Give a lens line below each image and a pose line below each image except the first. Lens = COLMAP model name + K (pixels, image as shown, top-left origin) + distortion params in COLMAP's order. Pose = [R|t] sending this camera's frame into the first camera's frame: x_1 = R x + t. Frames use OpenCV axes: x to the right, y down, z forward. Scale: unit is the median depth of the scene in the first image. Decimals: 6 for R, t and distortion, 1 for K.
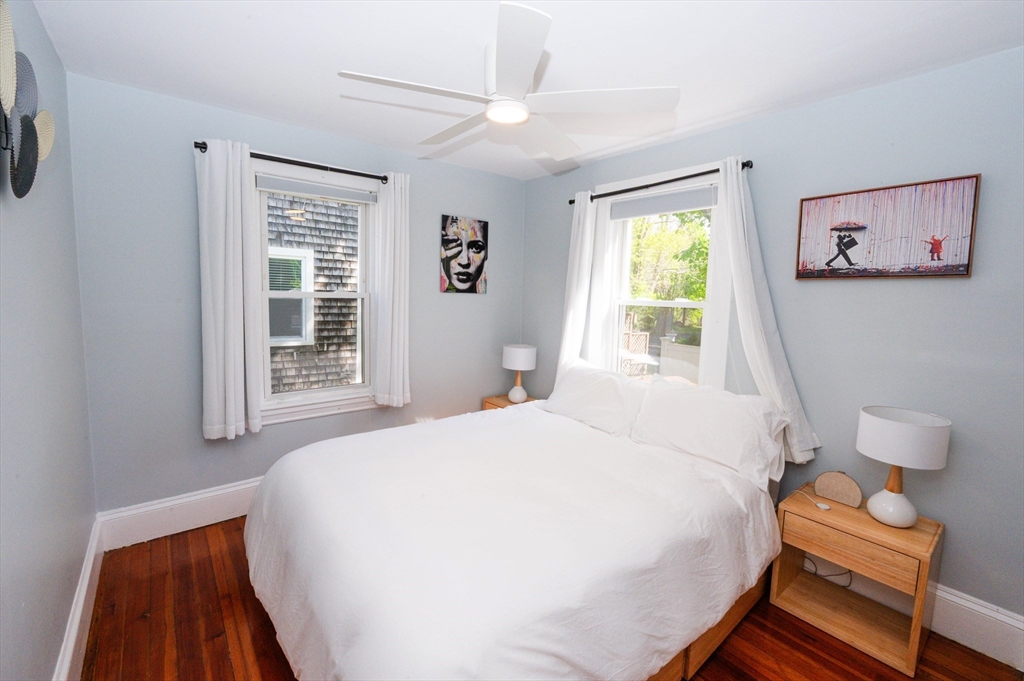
lens RADIAL K [[413.6, 0, 514.7], [0, 413.6, 339.2], [0, 0, 1]] dist [-0.012082, -0.000073]
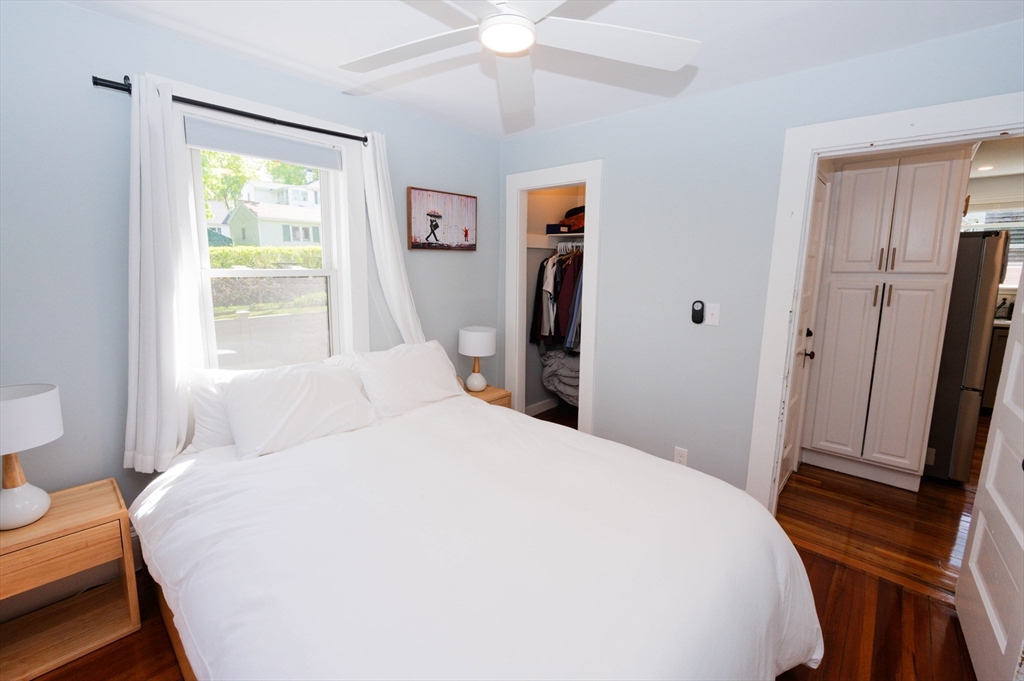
lens RADIAL K [[413.6, 0, 514.7], [0, 413.6, 332.5], [0, 0, 1]] dist [-0.012082, -0.000073]
pose [[-0.128886, -0.191401, 0.973013, -0.738668], [0.093613, 0.974466, 0.204087, -0.134985], [-0.987231, 0.117391, -0.107678, 0.912070]]
